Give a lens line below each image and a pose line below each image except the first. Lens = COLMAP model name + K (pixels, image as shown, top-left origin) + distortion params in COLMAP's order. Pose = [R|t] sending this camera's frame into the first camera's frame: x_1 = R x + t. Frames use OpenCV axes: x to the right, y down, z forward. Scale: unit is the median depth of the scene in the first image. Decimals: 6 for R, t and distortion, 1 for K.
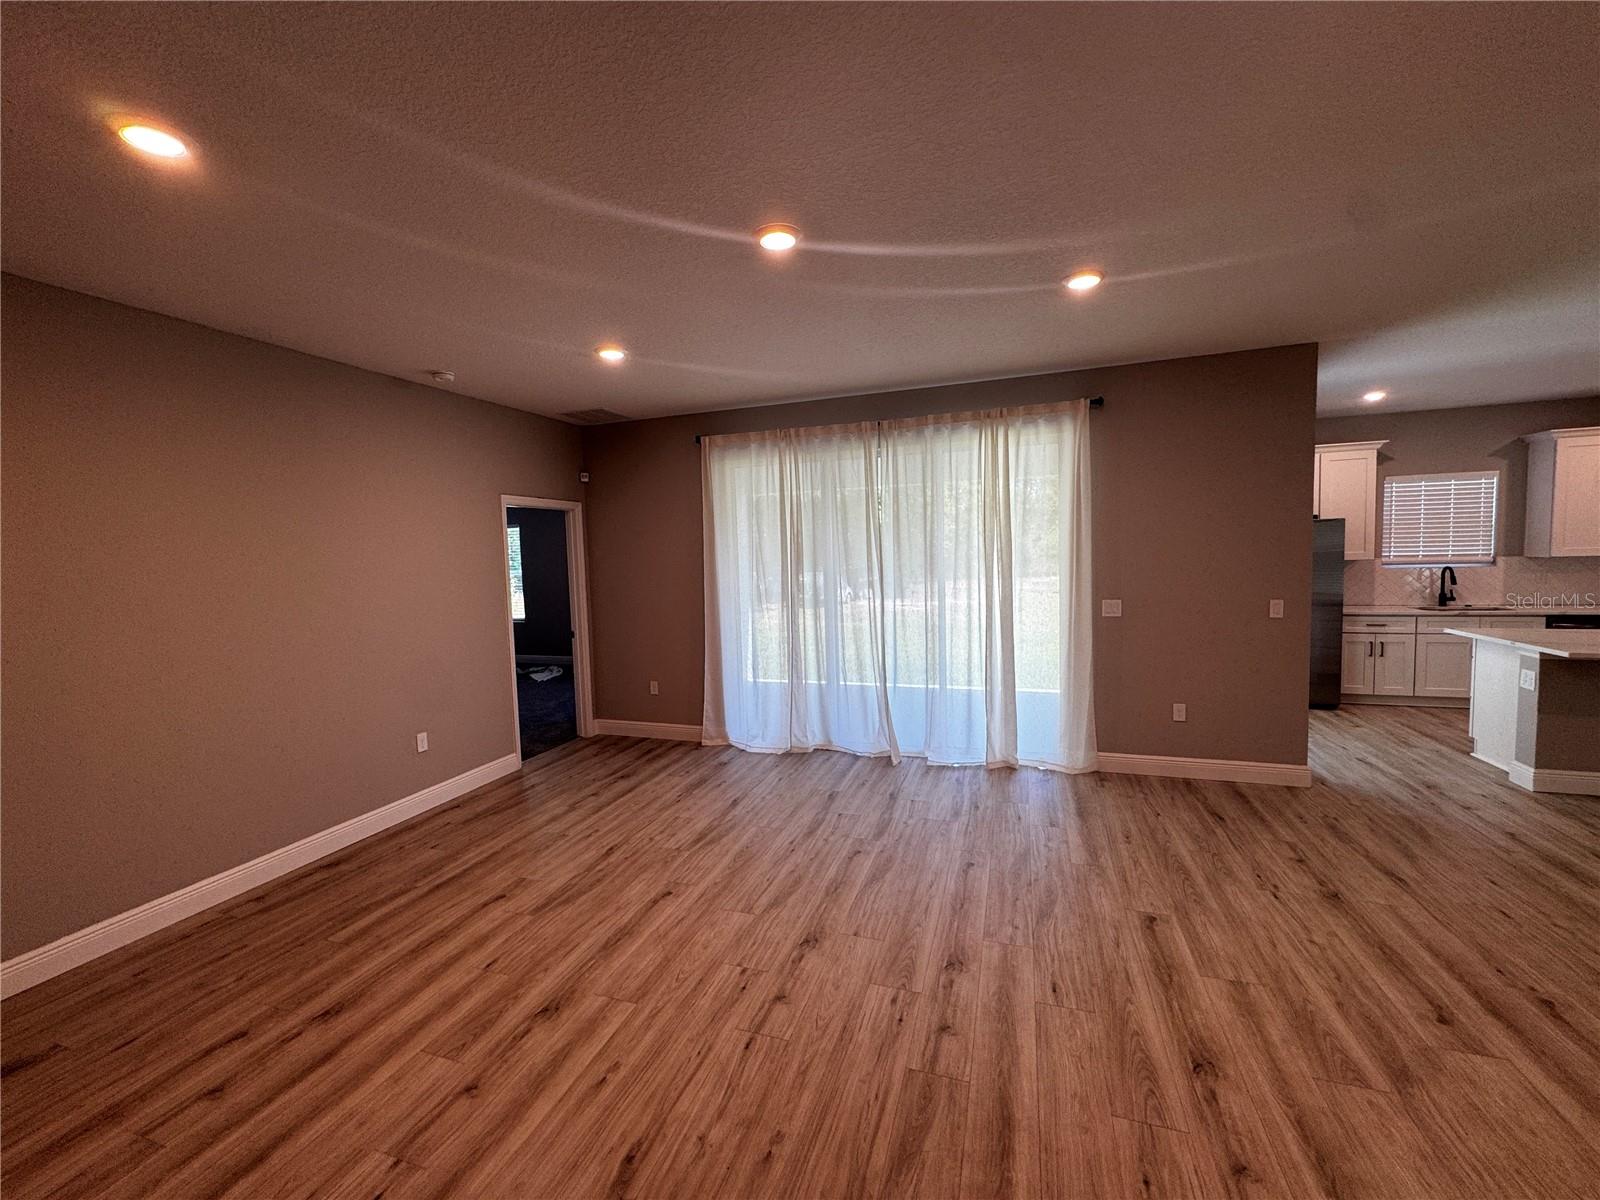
lens RADIAL K [[639.9, 0, 799.5], [0, 639.9, 594.4], [0, 0, 1]] dist [-0.003958, 0.000184]
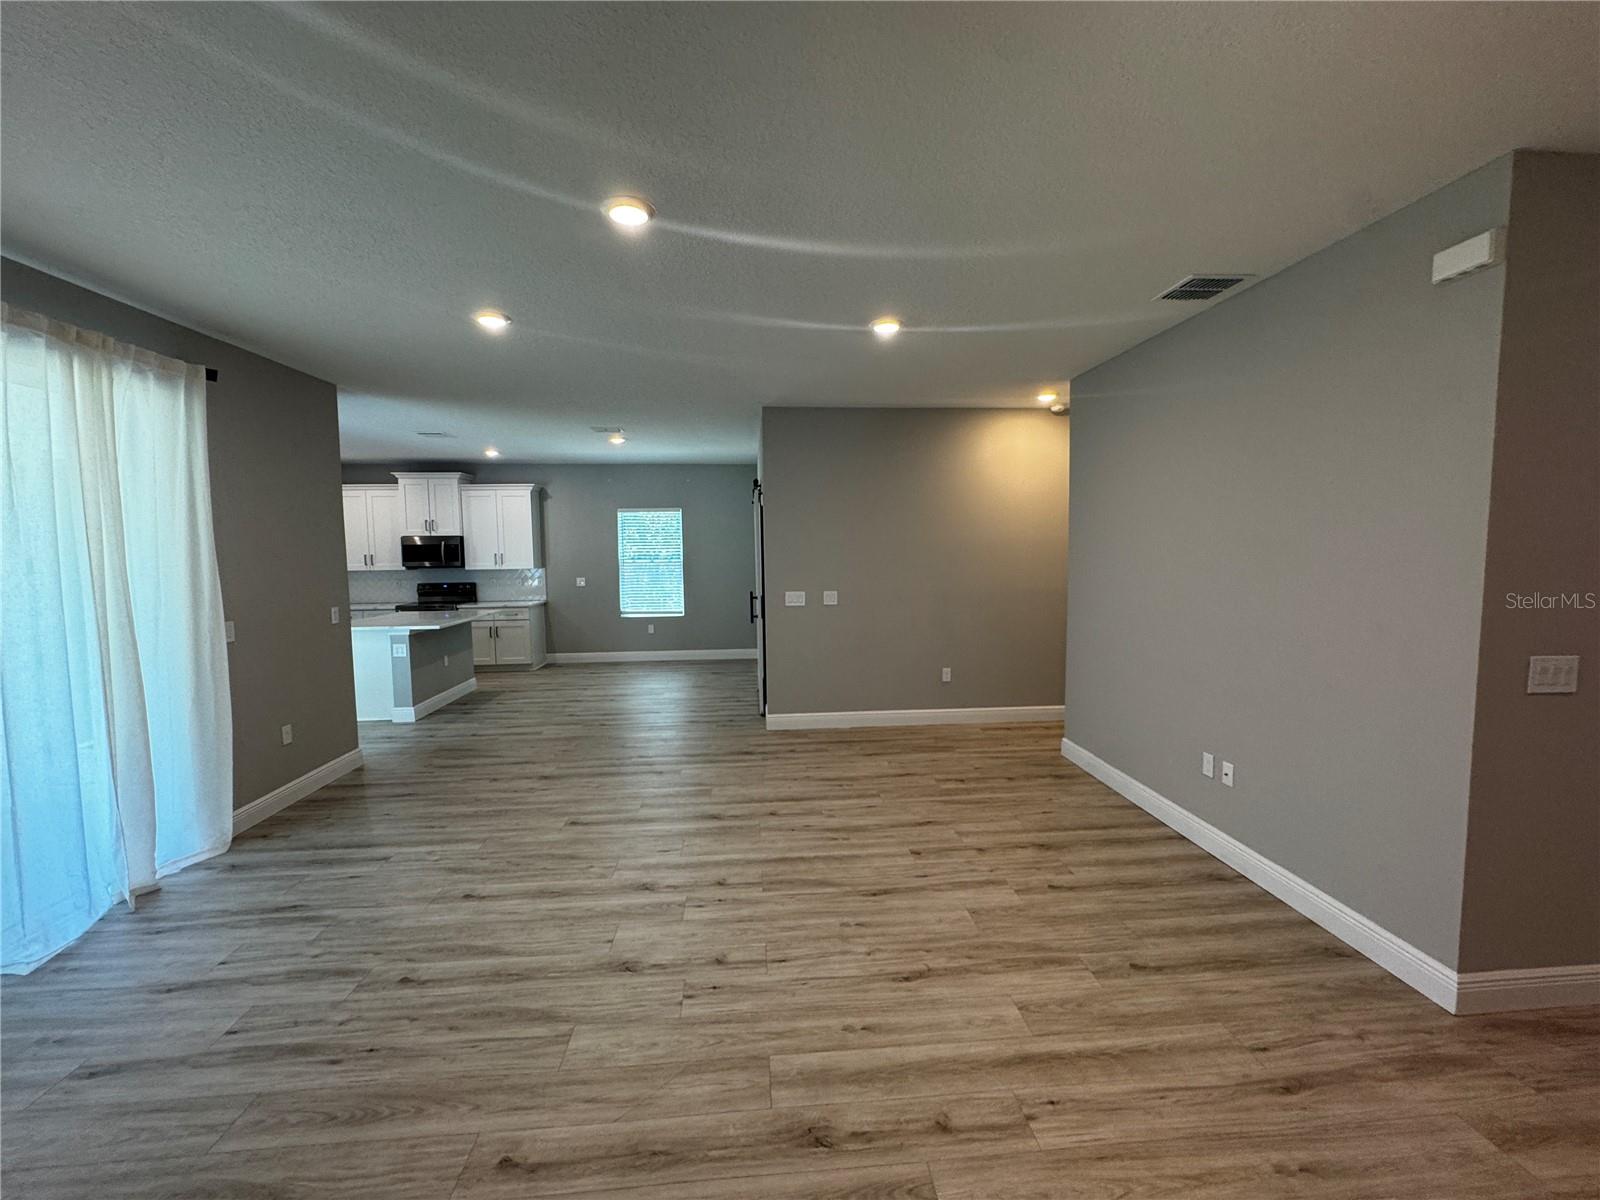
lens RADIAL K [[639.9, 0, 799.5], [0, 639.9, 594.4], [0, 0, 1]] dist [-0.003958, 0.000184]
pose [[-0.401906, -0.031456, 0.915141, -1.024958], [0.084109, 0.993917, 0.071102, -0.043307], [-0.911810, 0.105548, -0.396815, 1.212723]]
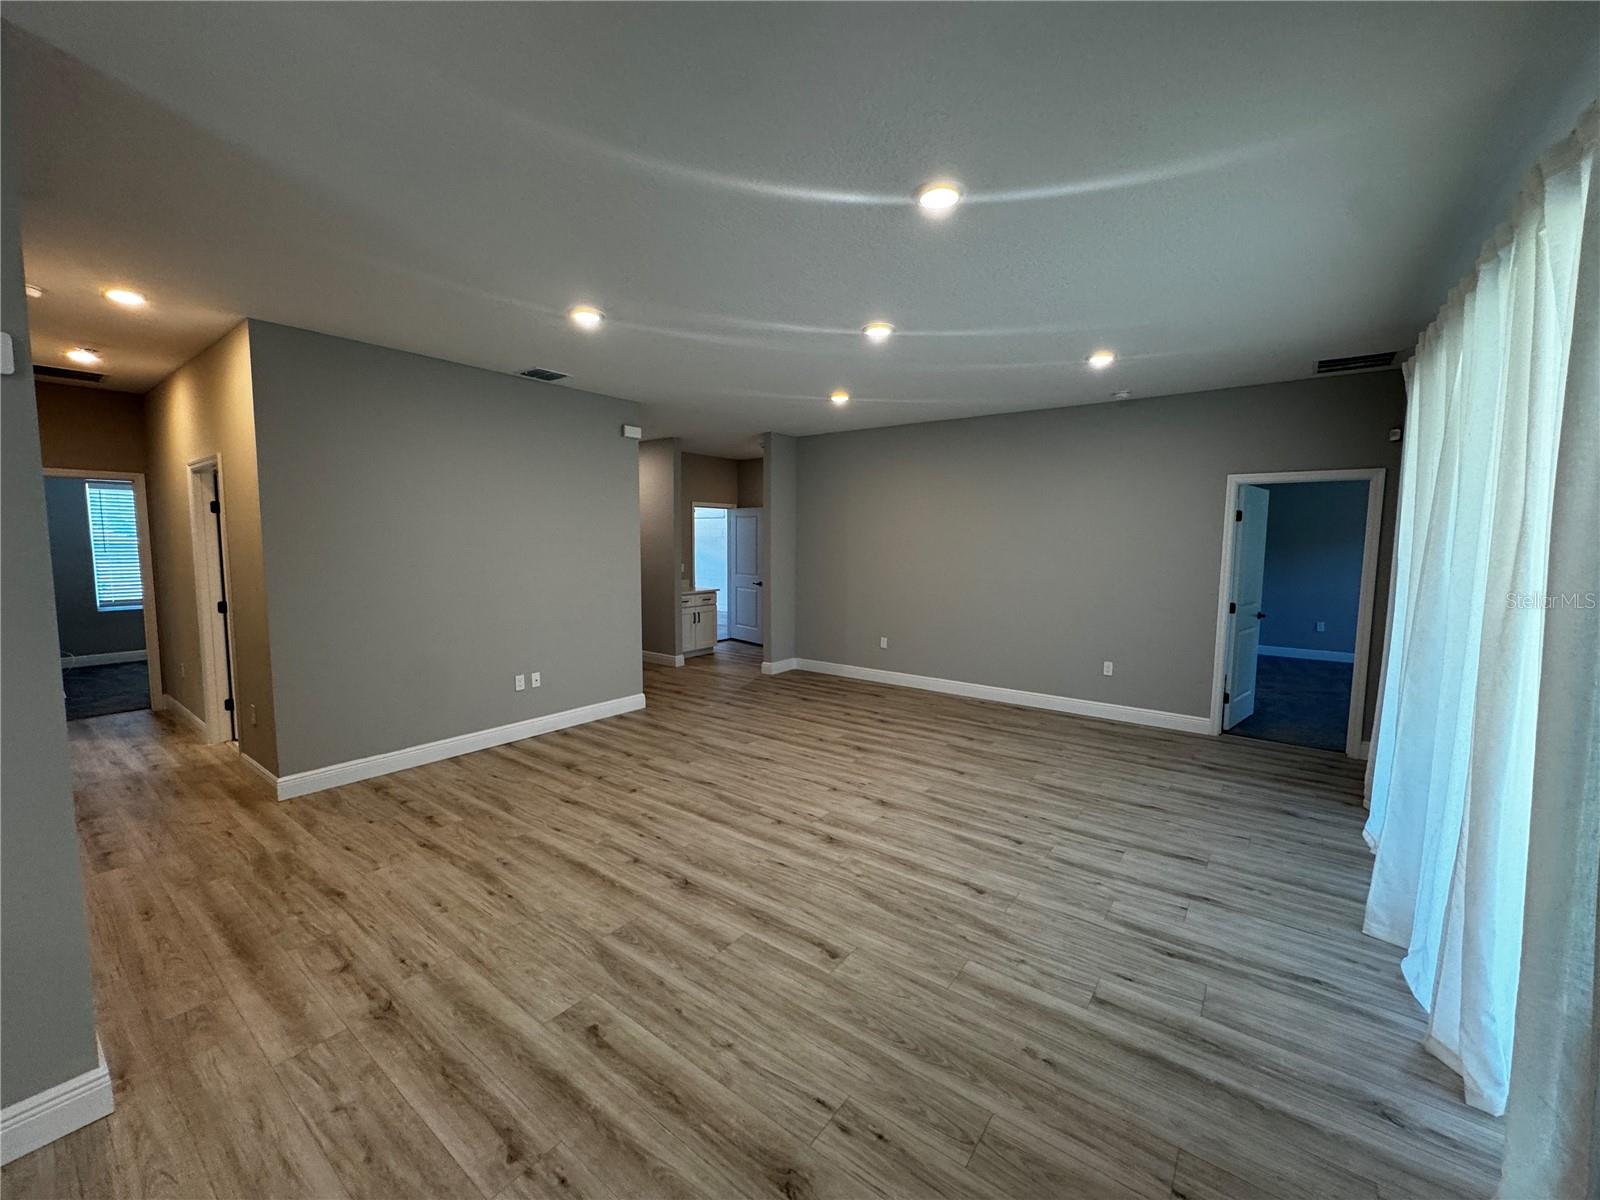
lens RADIAL K [[639.9, 0, 799.5], [0, 639.9, 594.4], [0, 0, 1]] dist [-0.003958, 0.000184]
pose [[-0.309719, 0.111908, -0.944220, 1.563181], [-0.060250, 0.988744, 0.136948, -0.127827], [0.948917, 0.099304, -0.299491, 1.353623]]
